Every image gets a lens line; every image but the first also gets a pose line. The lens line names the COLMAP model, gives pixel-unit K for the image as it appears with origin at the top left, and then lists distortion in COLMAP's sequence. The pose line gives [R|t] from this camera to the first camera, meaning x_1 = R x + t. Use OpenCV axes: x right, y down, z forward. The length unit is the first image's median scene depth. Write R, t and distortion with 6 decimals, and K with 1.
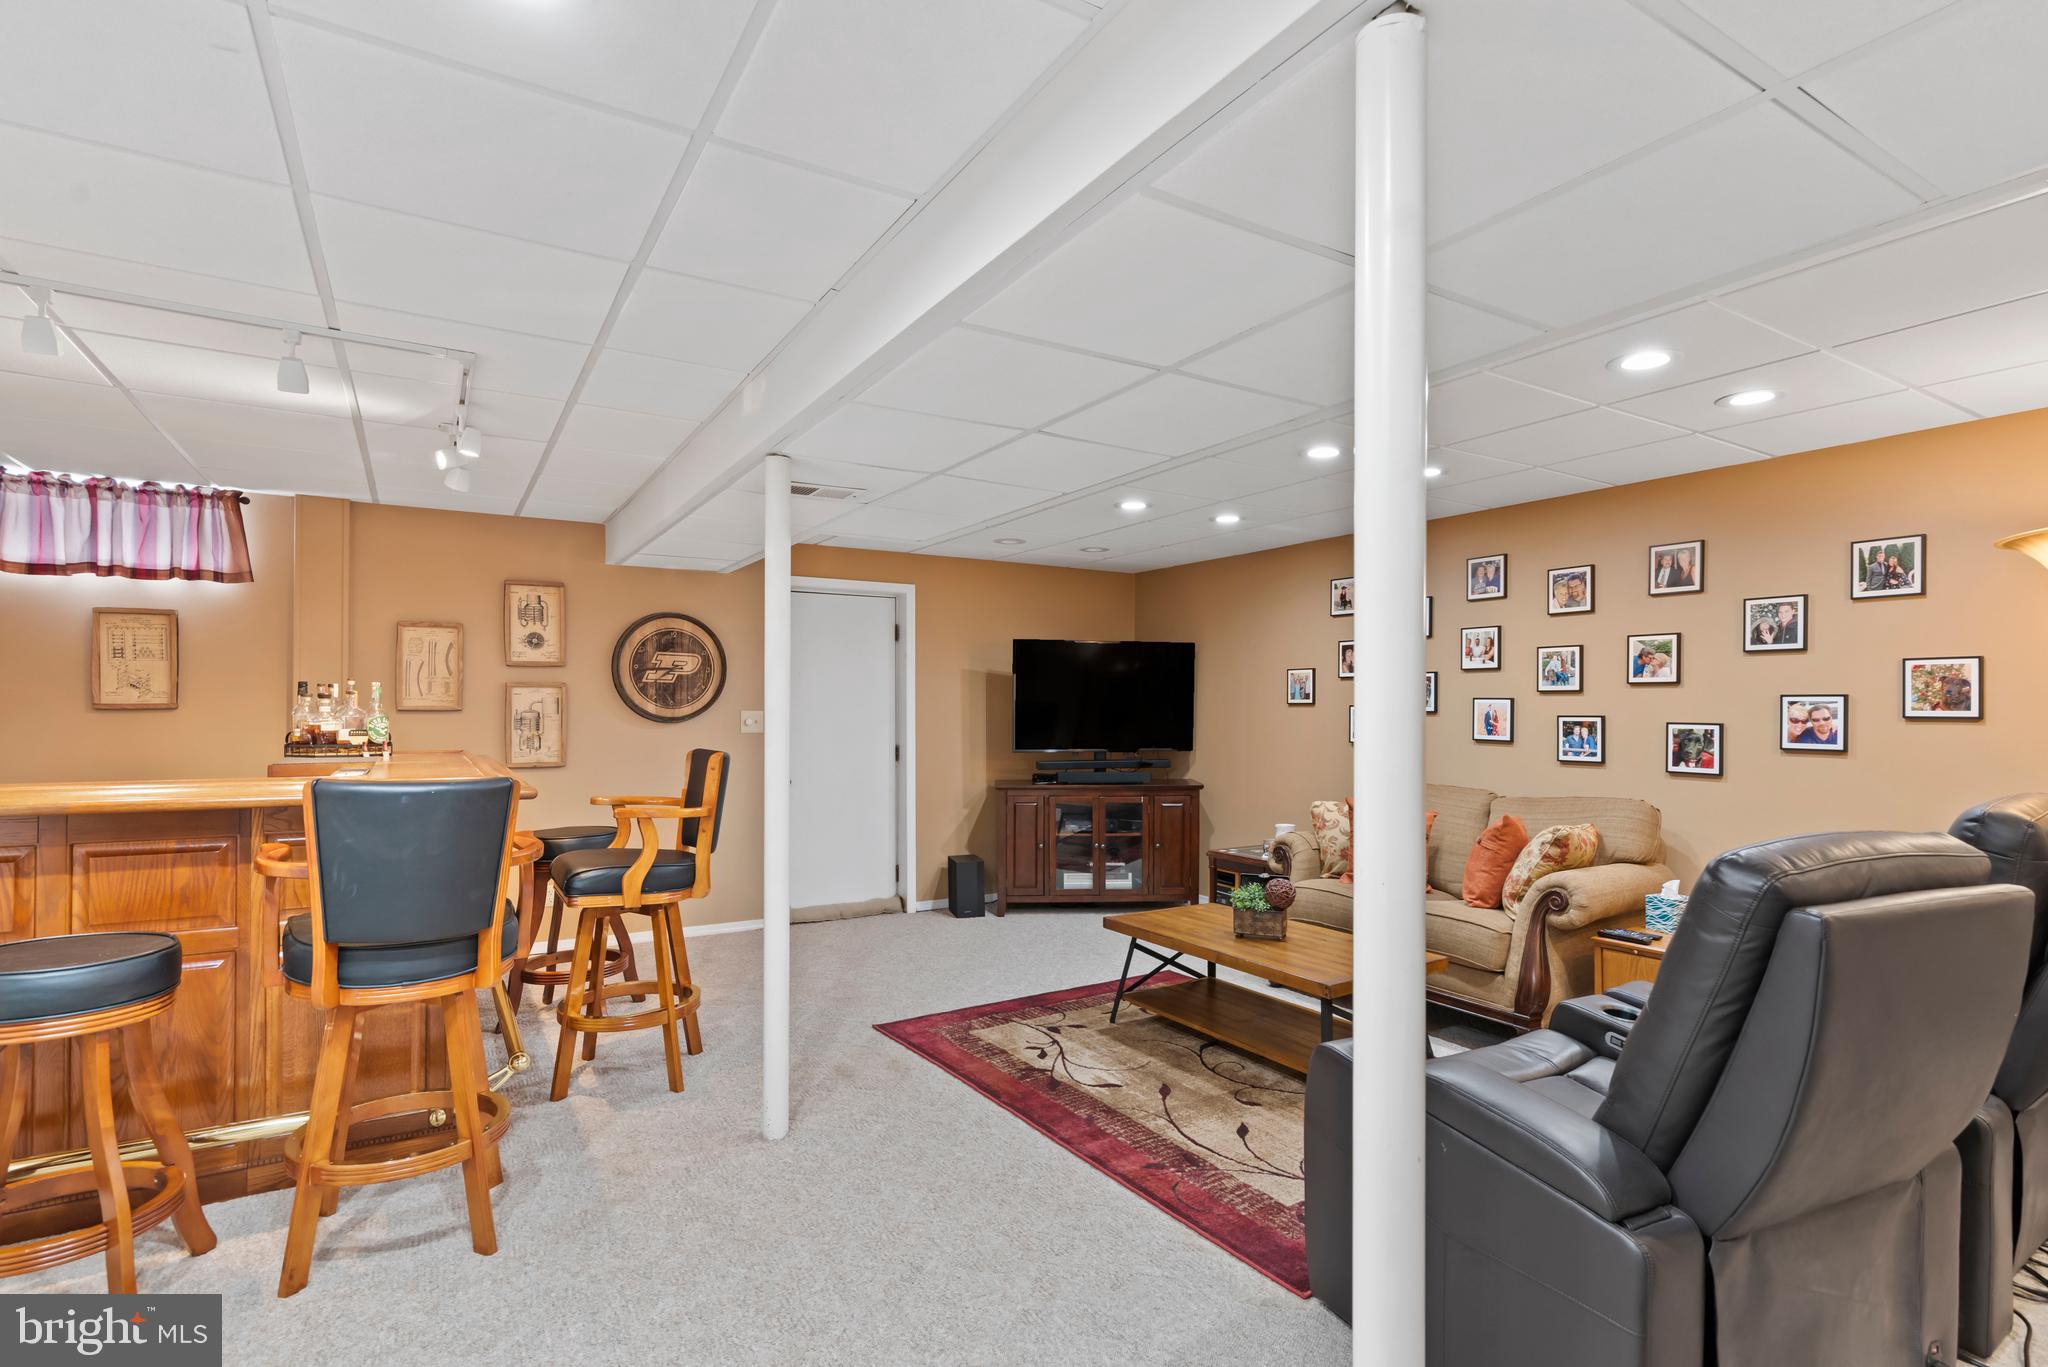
lens RADIAL K [[1005.6, 0, 1061.0], [0, 1005.6, 712.9], [0, 0, 1]] dist [0.002008, 0.001110]
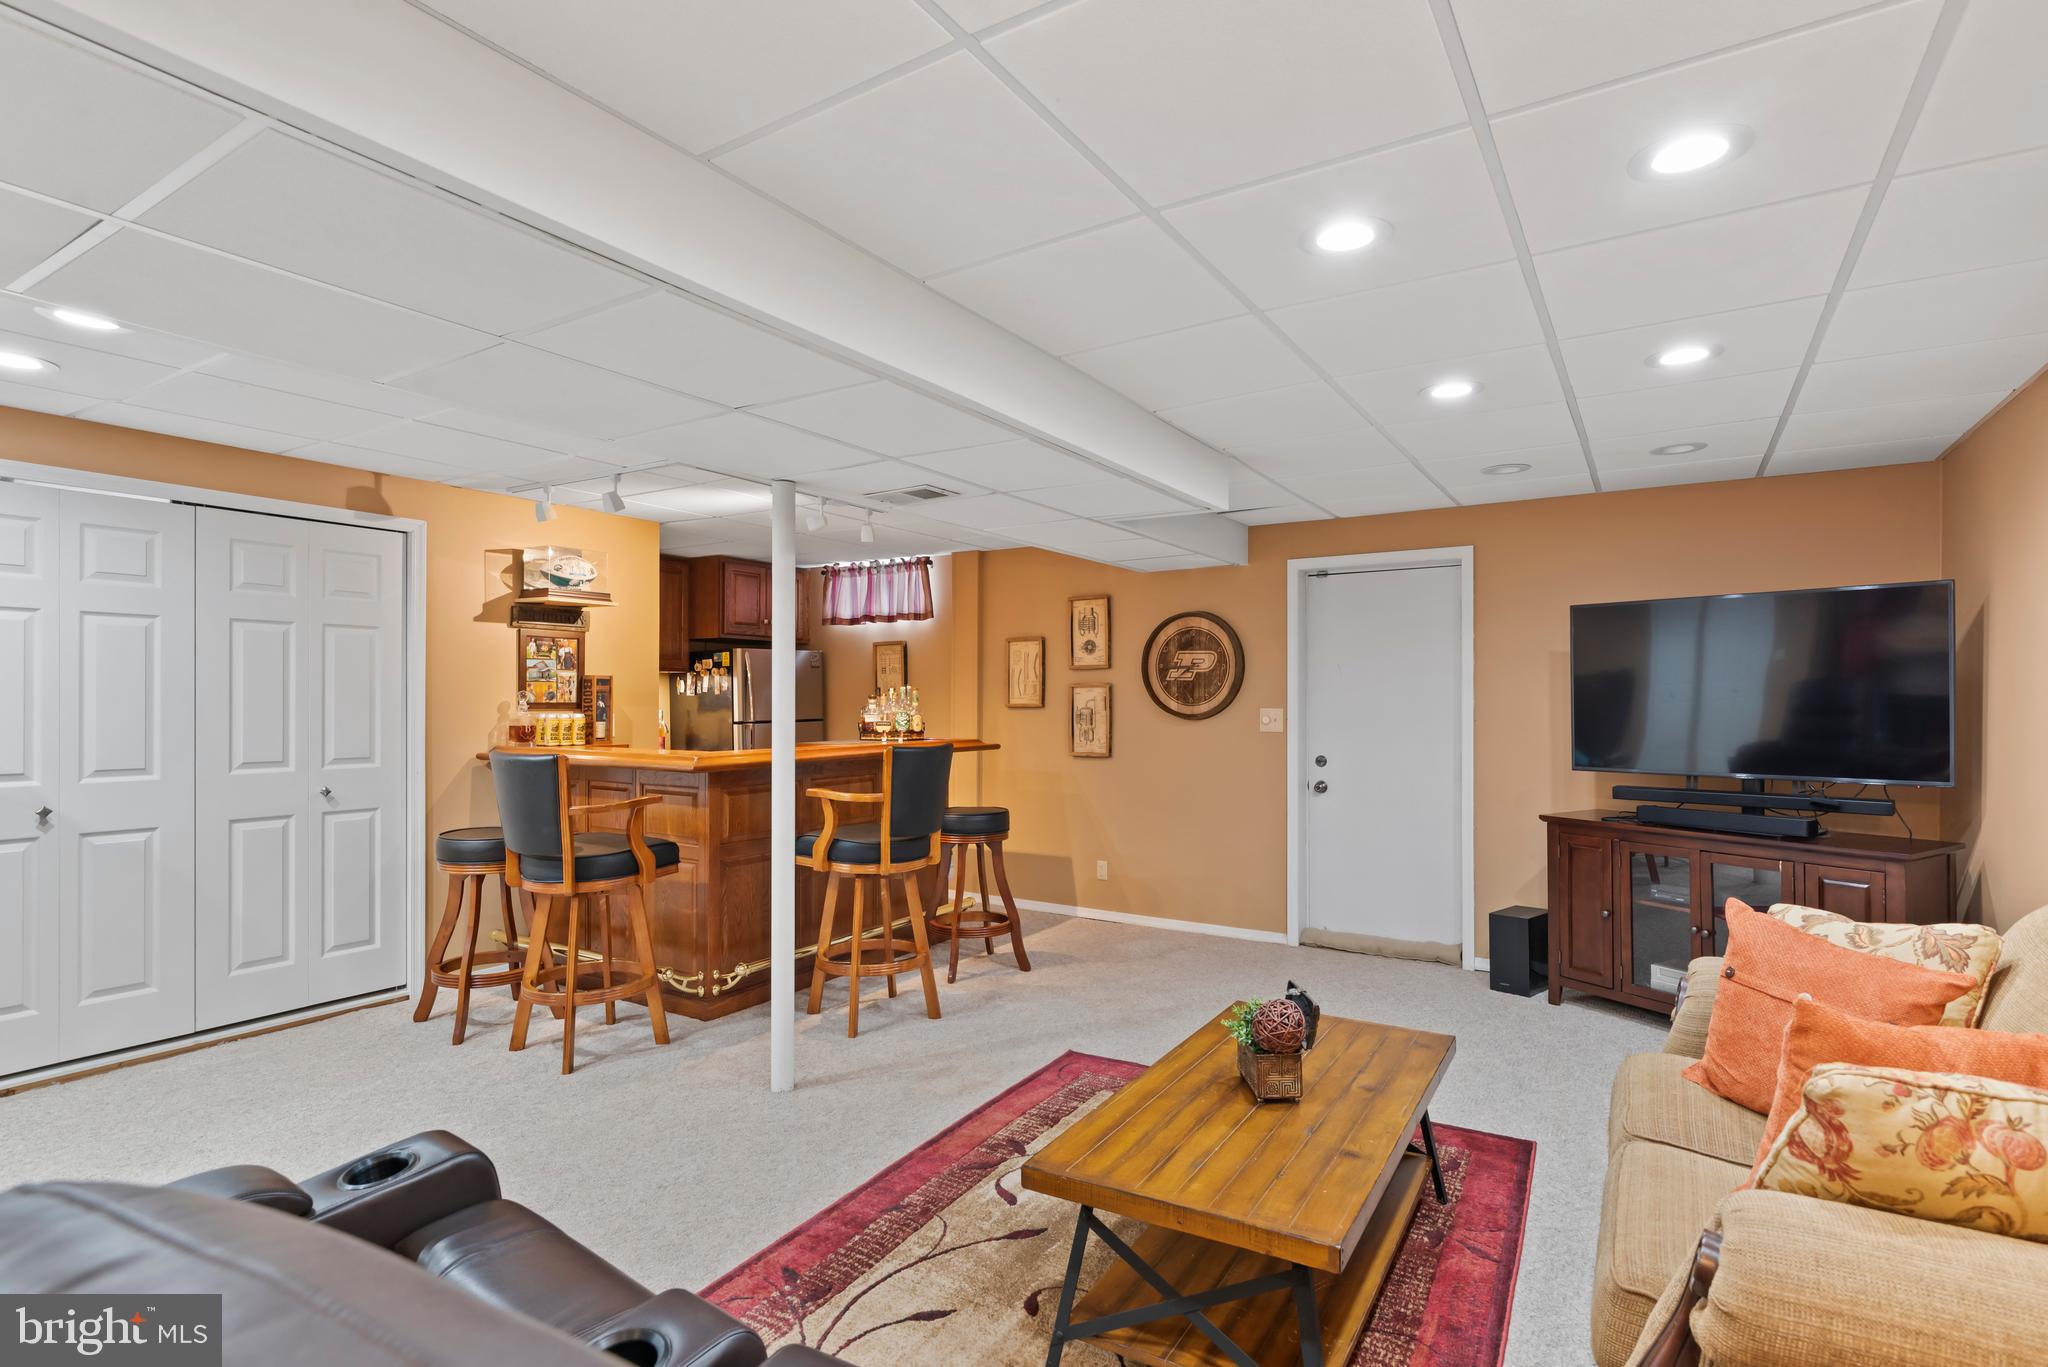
lens RADIAL K [[1010.4, 0, 1048.9], [0, 1010.4, 714.5], [0, 0, 1]] dist [0.003929, 0.000419]
pose [[0.434967, 0.009208, -0.900399, 0.576183], [-0.002746, 0.999957, 0.008900, -0.005295], [0.900442, -0.001399, 0.434974, 0.524359]]
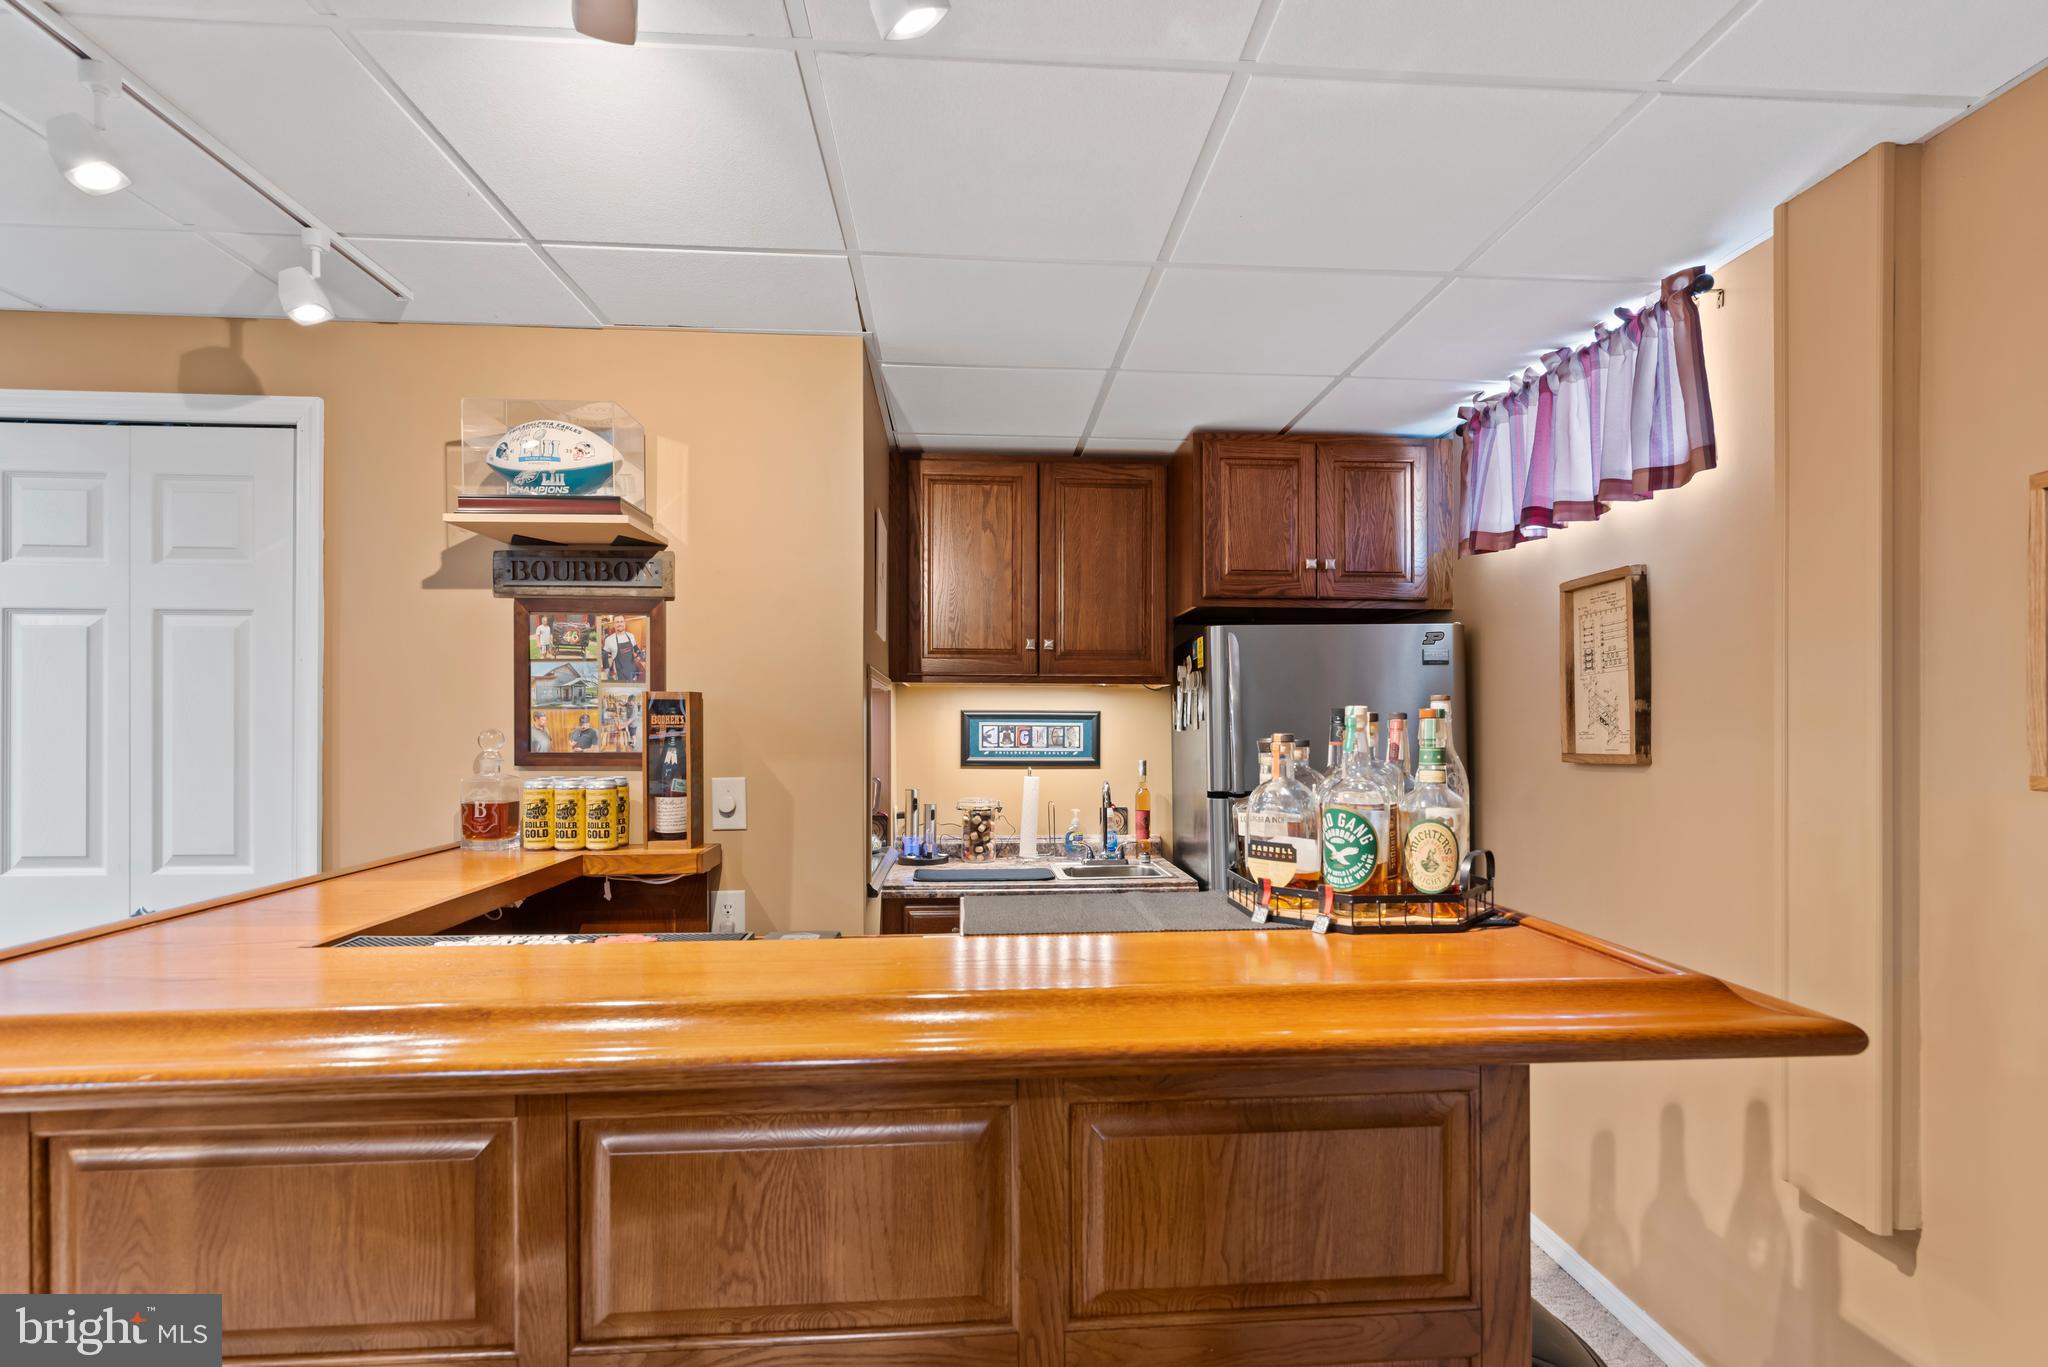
lens RADIAL K [[1010.4, 0, 1048.9], [0, 1010.4, 714.5], [0, 0, 1]] dist [0.003929, 0.000419]
pose [[-0.473635, -0.013922, -0.880611, -0.302851], [-0.005326, 0.999902, -0.012943, -0.020737], [0.880705, -0.001440, -0.473663, 0.963208]]
